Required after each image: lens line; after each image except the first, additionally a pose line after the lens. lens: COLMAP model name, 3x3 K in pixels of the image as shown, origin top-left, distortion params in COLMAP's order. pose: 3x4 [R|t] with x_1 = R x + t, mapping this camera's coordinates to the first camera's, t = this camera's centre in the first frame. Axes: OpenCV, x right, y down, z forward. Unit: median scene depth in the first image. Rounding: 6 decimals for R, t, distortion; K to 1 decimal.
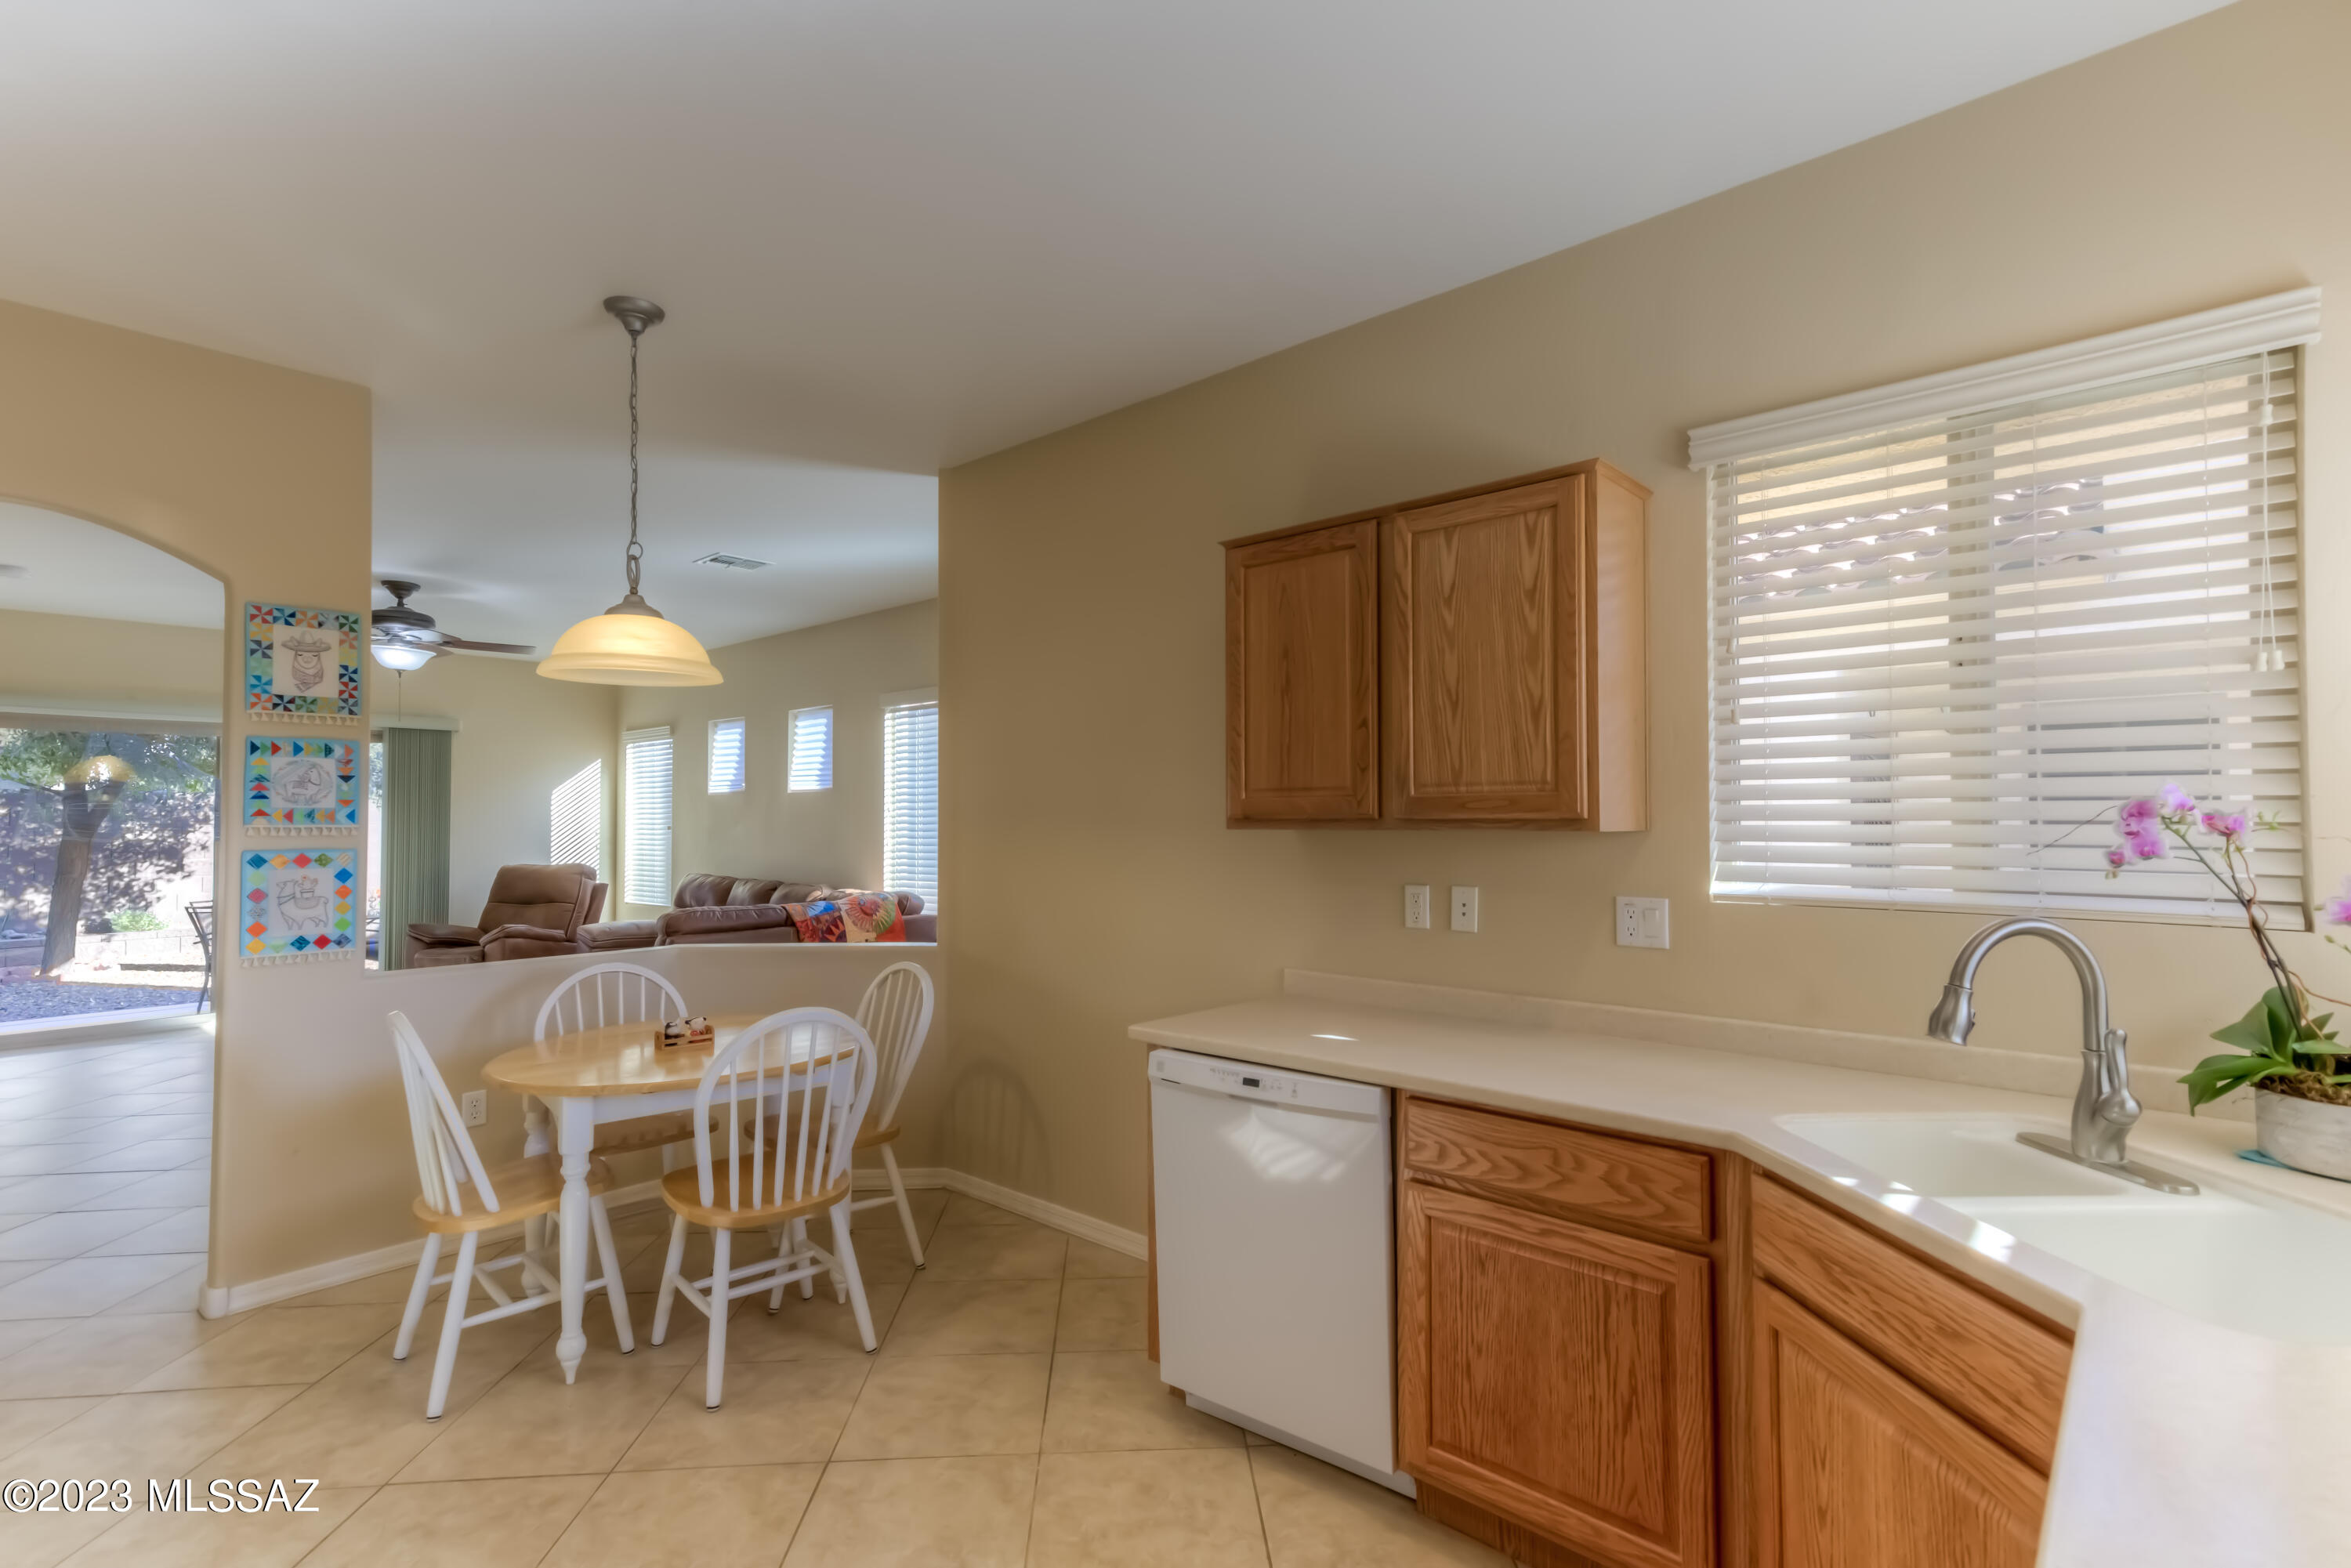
lens RADIAL K [[1078.8, 0, 1168.6], [0, 1078.8, 795.0], [0, 0, 1]] dist [0.018944, 0.000273]
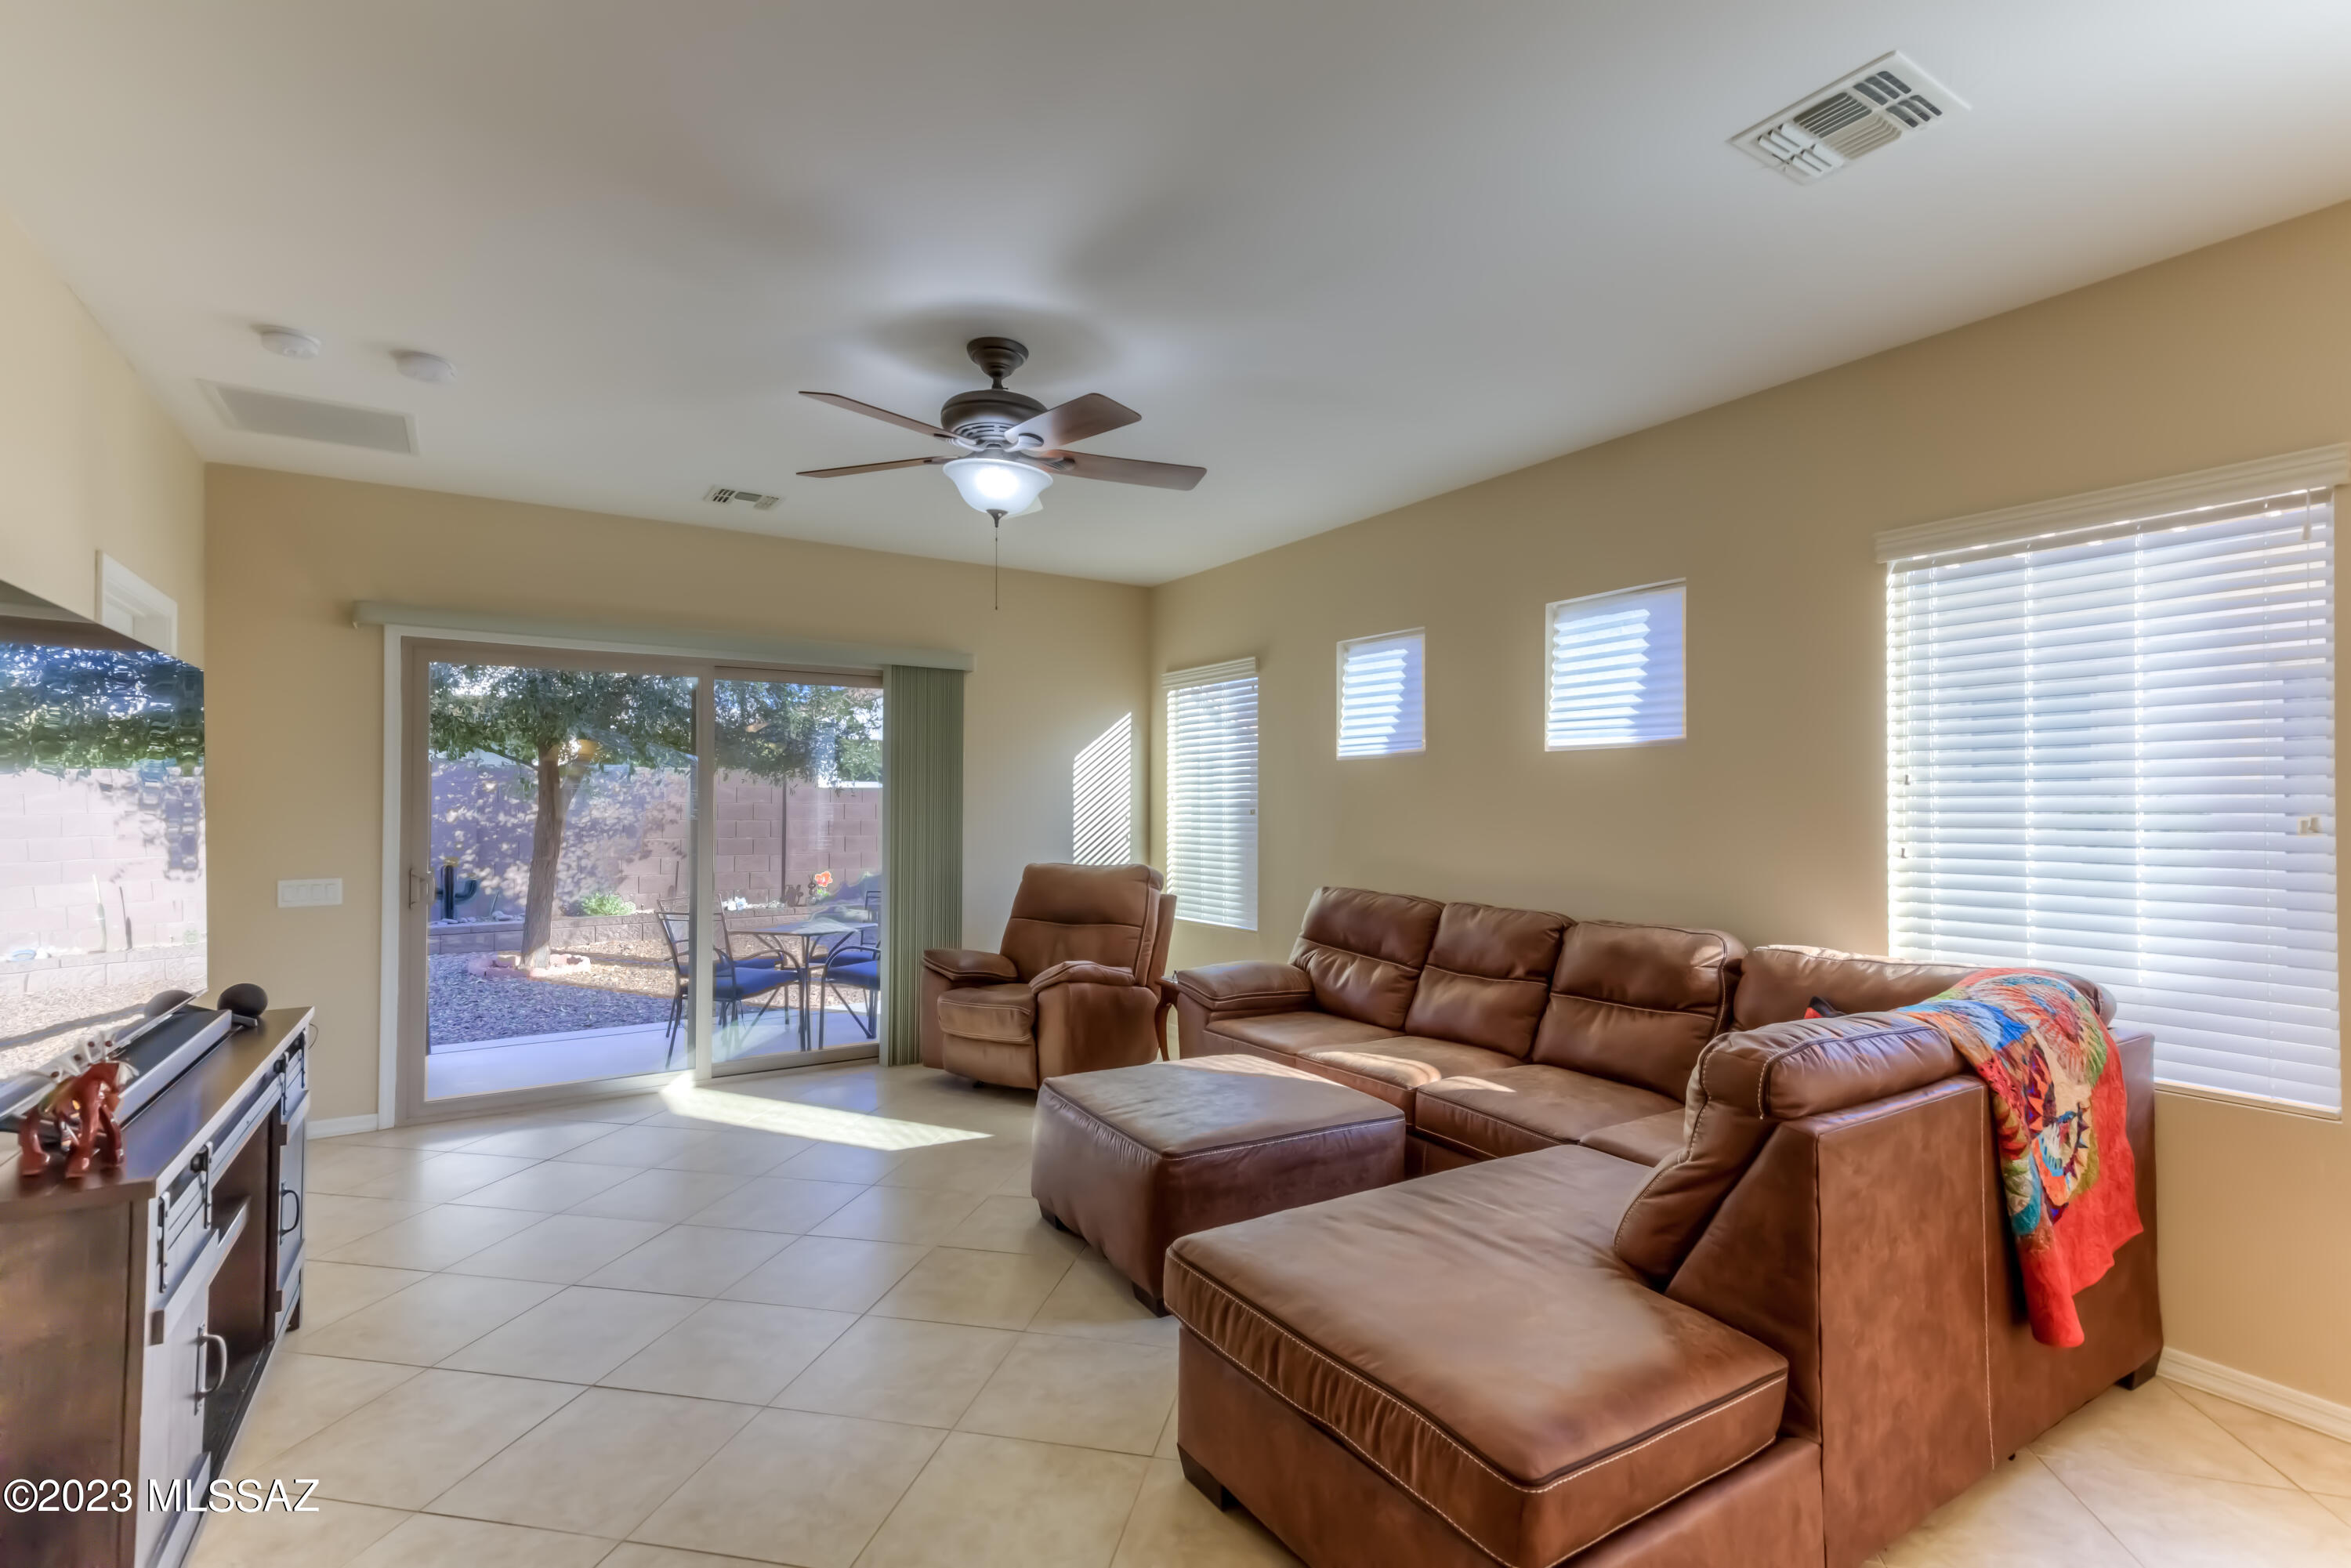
lens RADIAL K [[1078.8, 0, 1168.6], [0, 1078.8, 795.0], [0, 0, 1]] dist [0.018944, 0.000273]
pose [[0.962800, 0.006422, -0.270137, -0.491256], [-0.002602, 0.999892, 0.014495, 0.015969], [0.270201, -0.013253, 0.962713, 0.524740]]
